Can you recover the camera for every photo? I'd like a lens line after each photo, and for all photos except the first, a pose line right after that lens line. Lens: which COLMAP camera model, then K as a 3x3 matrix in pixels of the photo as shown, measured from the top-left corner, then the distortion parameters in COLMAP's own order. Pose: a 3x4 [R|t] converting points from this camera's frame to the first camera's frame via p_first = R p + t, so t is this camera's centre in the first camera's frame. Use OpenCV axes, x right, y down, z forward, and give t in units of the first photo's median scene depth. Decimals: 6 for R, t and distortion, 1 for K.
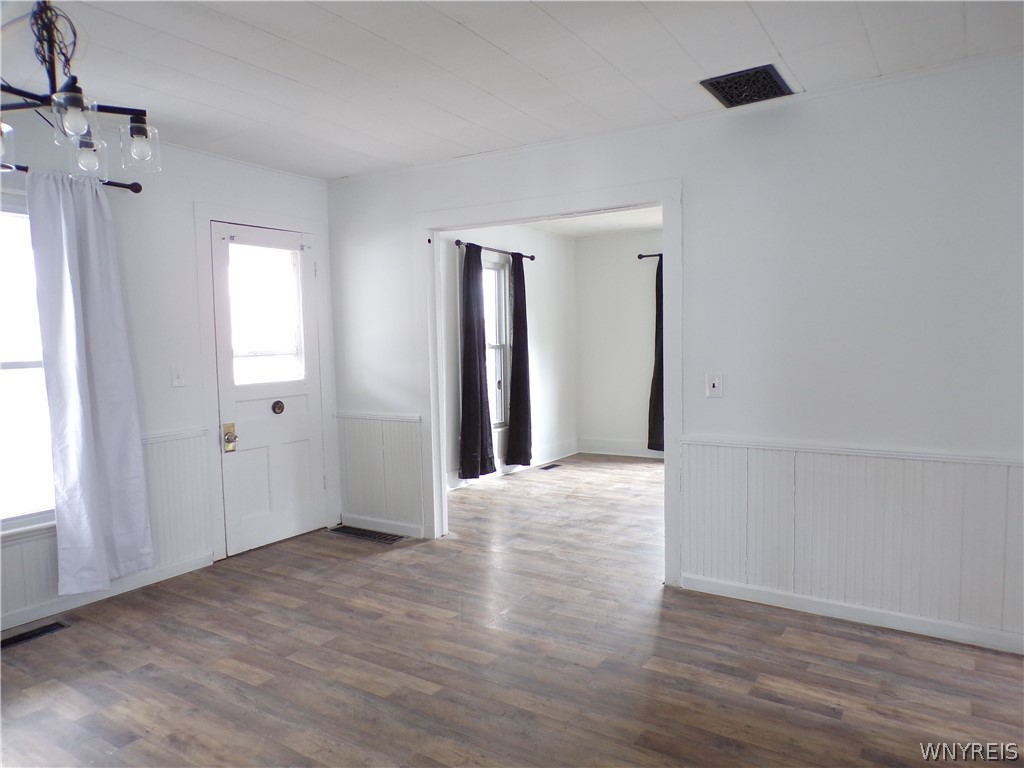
lens RADIAL K [[699.6, 0, 505.7], [0, 699.6, 393.6], [0, 0, 1]] dist [-0.000854, 0.006463]
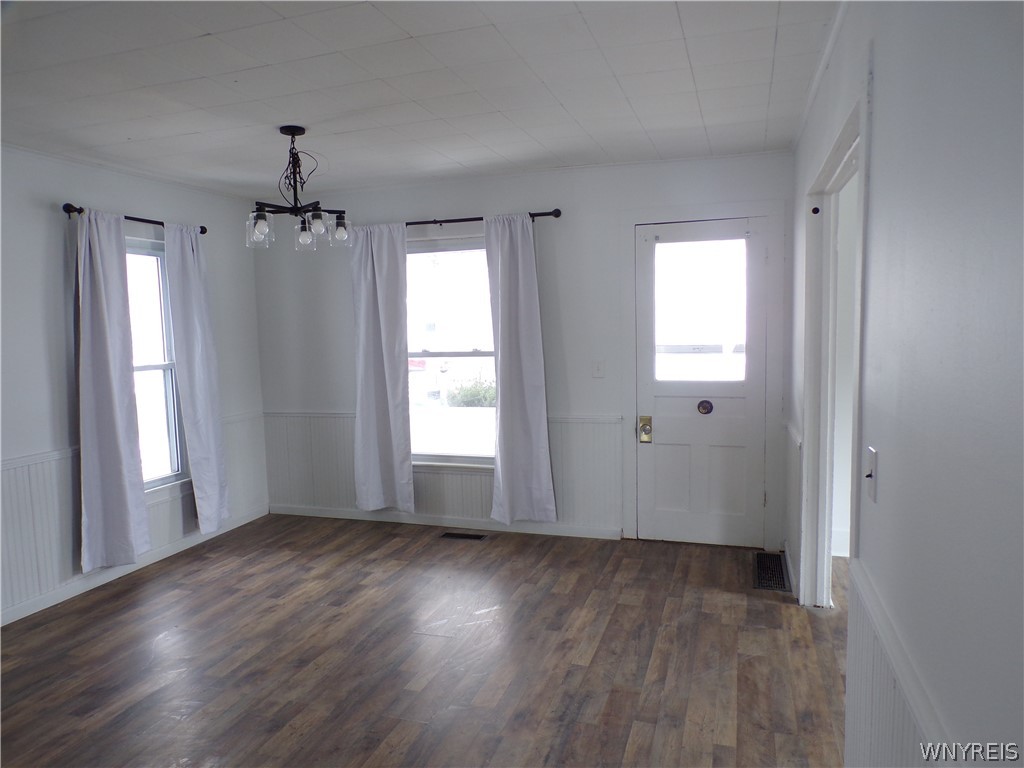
lens RADIAL K [[699.6, 0, 505.4], [0, 699.6, 380.1], [0, 0, 1]] dist [-0.000854, 0.006463]
pose [[0.267187, 0.091766, -0.959265, 0.587679], [-0.061533, 0.995049, 0.078050, -0.084812], [0.961678, 0.038172, 0.271511, 0.537023]]
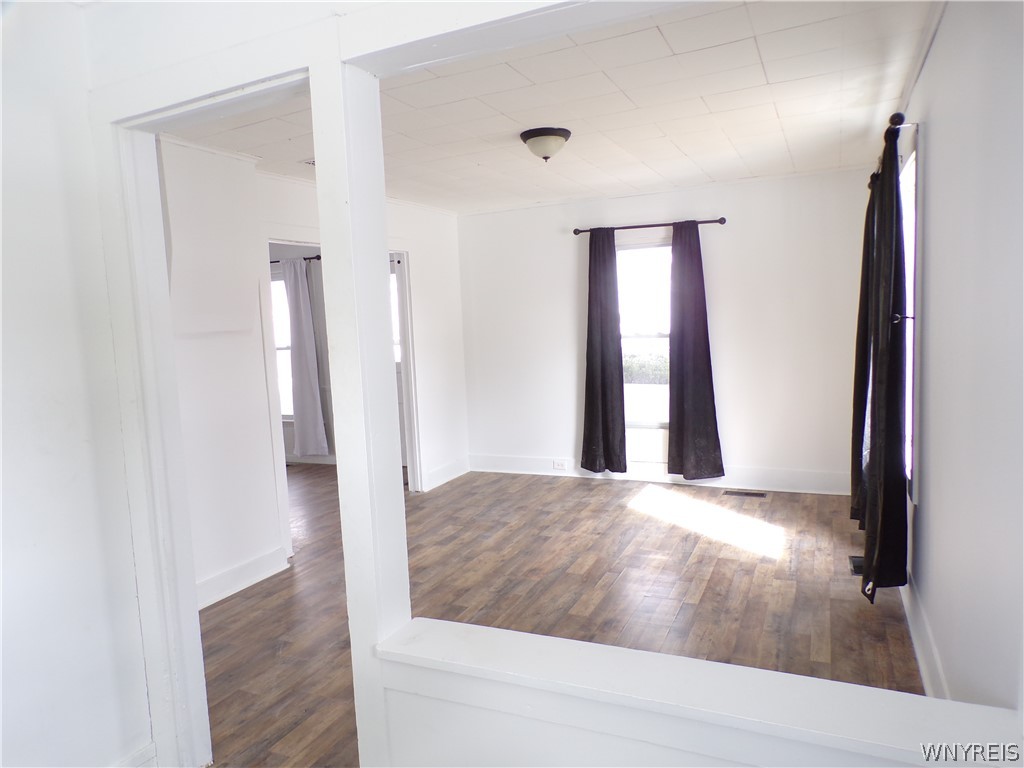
lens RADIAL K [[699.6, 0, 513.6], [0, 699.6, 384.8], [0, 0, 1]] dist [-0.000854, 0.006463]
pose [[0.161625, 0.104671, -0.981286, 1.339234], [-0.033993, 0.994360, 0.100467, -0.141793], [0.986267, 0.017119, 0.164272, 1.107090]]
